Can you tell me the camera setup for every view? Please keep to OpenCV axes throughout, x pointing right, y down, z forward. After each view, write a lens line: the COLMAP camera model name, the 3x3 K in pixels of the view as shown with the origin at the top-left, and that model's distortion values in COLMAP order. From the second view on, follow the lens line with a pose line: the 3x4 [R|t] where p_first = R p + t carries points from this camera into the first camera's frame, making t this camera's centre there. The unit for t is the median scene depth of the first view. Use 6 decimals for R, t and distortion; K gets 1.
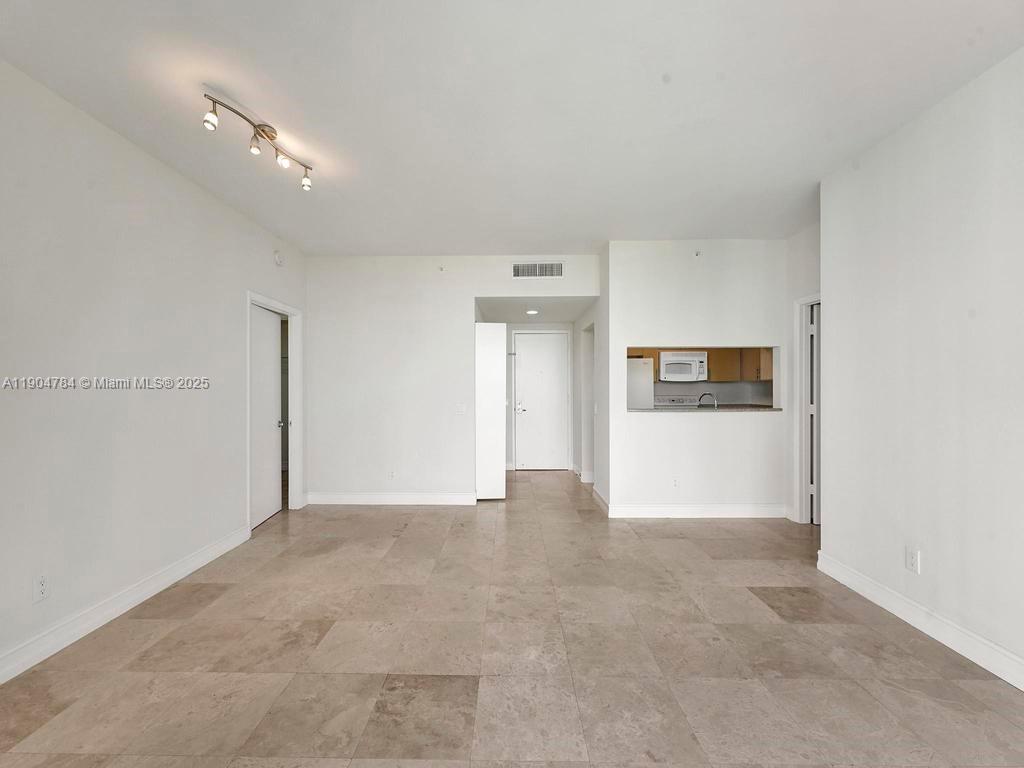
lens RADIAL K [[409.3, 0, 502.4], [0, 409.3, 388.1], [0, 0, 1]] dist [0.001524, -0.000011]
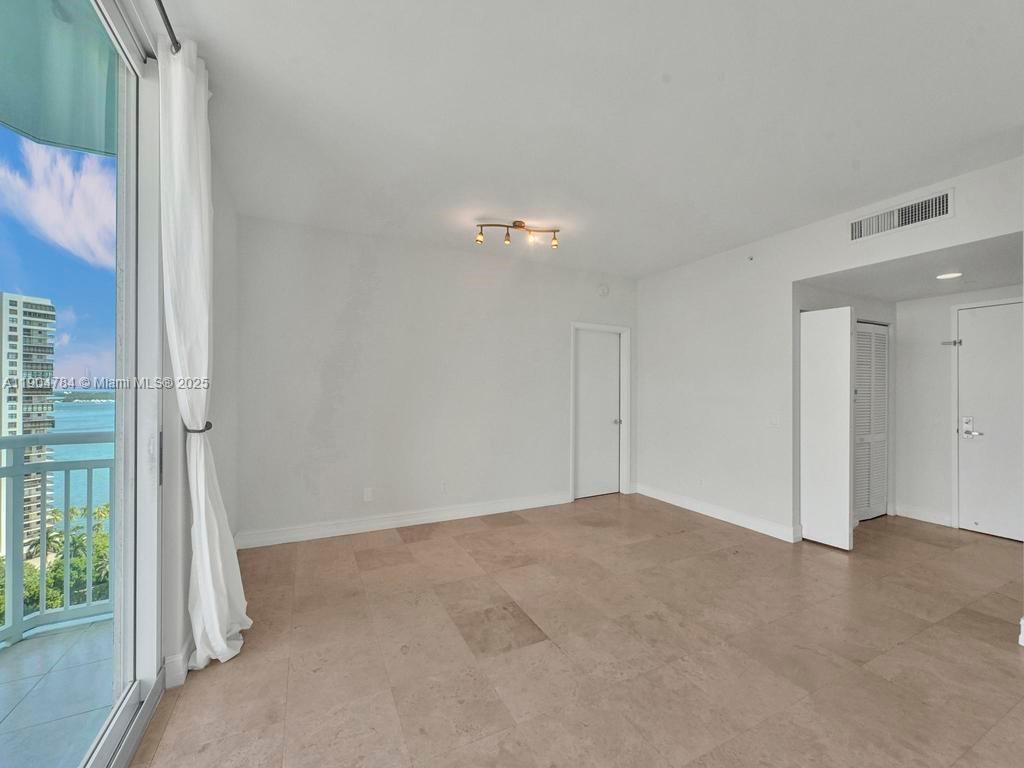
lens RADIAL K [[407.5, 0, 505.9], [0, 407.5, 387.5], [0, 0, 1]] dist [0.002181, -0.000048]
pose [[0.454523, 0.004136, -0.890725, 0.660913], [-0.009027, 0.999959, 0.000037, -0.018895], [0.890689, 0.008024, 0.454542, 0.241490]]
